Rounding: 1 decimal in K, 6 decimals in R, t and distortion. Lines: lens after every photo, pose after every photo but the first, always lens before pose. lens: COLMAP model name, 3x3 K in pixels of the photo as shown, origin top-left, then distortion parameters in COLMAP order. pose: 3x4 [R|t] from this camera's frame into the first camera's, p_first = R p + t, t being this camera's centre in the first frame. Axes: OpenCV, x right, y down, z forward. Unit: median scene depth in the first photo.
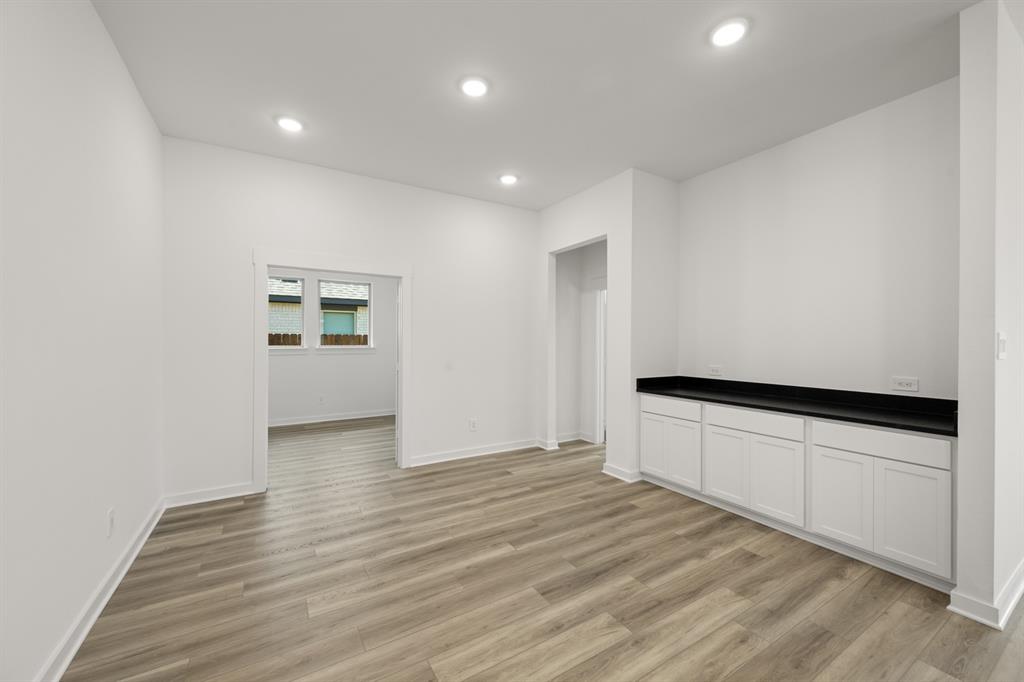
lens RADIAL K [[401.4, 0, 507.9], [0, 401.4, 341.8], [0, 0, 1]] dist [-0.000487, -0.000021]
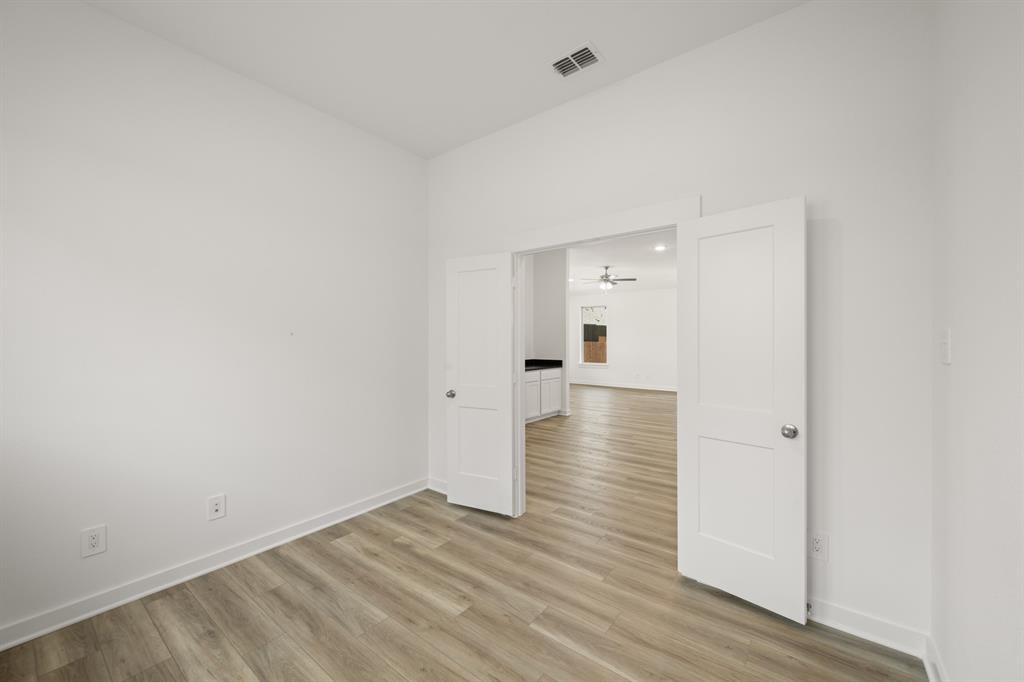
lens RADIAL K [[401.4, 0, 509.5], [0, 401.4, 338.0], [0, 0, 1]] dist [-0.000487, -0.000021]
pose [[-0.363988, -0.006178, 0.931383, -1.859032], [-0.005193, 0.999976, 0.004603, -0.037407], [-0.931389, -0.003161, -0.364011, 2.524461]]
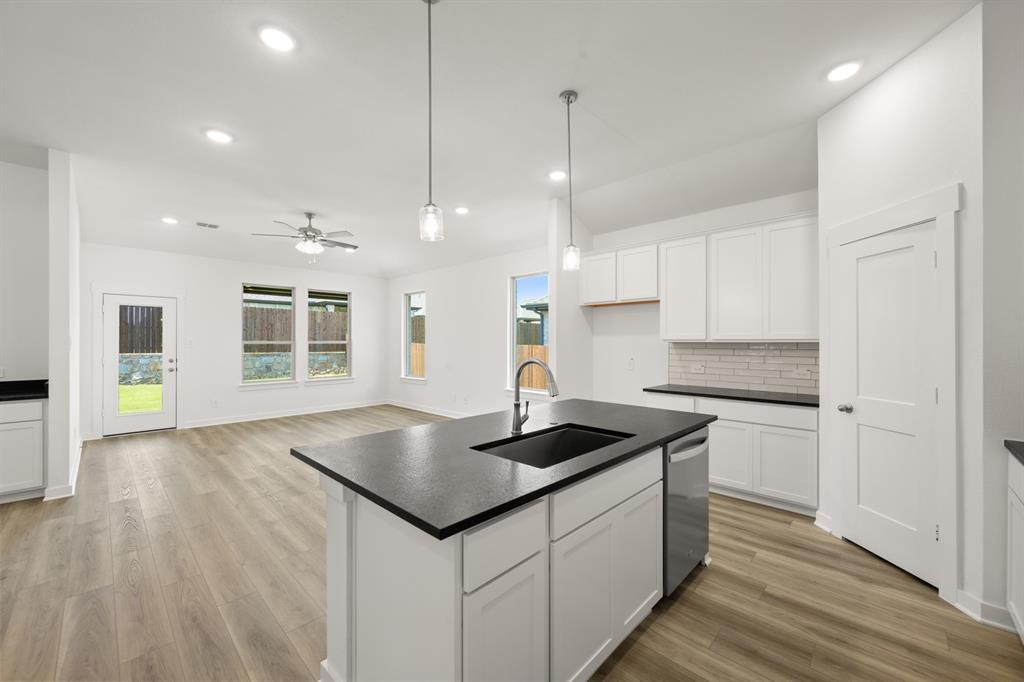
lens RADIAL K [[401.4, 0, 513.5], [0, 401.4, 341.2], [0, 0, 1]] dist [-0.000487, -0.000021]
pose [[-0.257030, -0.000634, 0.966403, -0.976631], [0.001879, 0.999998, 0.001156, -0.004444], [-0.966402, 0.002113, -0.257029, -0.448311]]
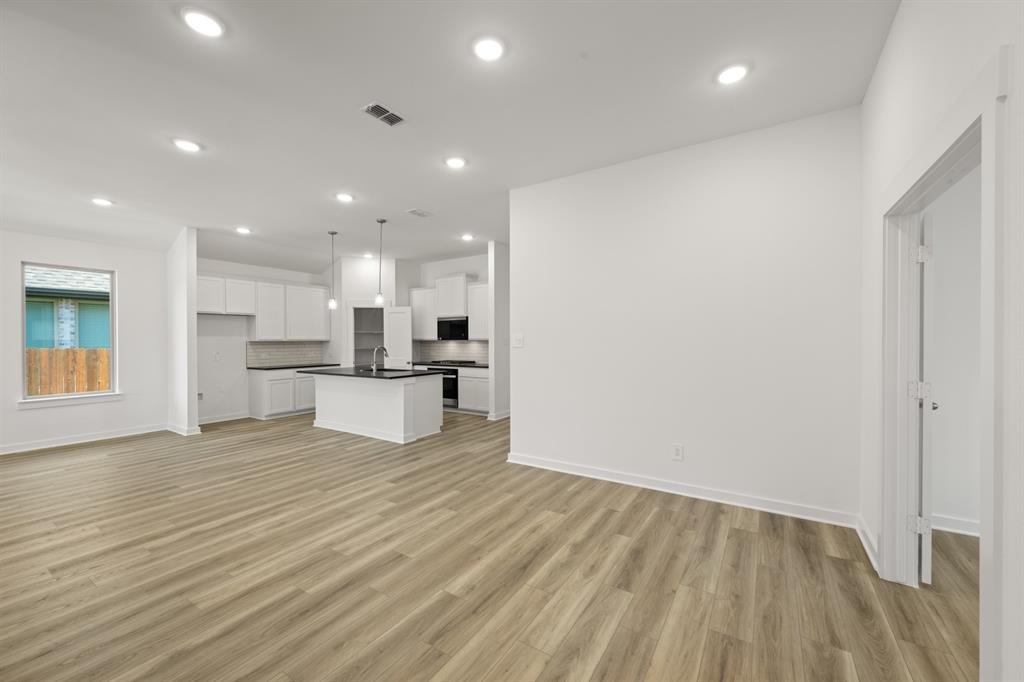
lens RADIAL K [[401.4, 0, 515.2], [0, 401.4, 339.0], [0, 0, 1]] dist [-0.000487, -0.000021]
pose [[-0.892929, 0.000923, -0.450197, 0.315154], [0.001935, 0.999997, -0.001789, -0.002488], [0.450194, -0.002469, -0.892927, 2.179261]]
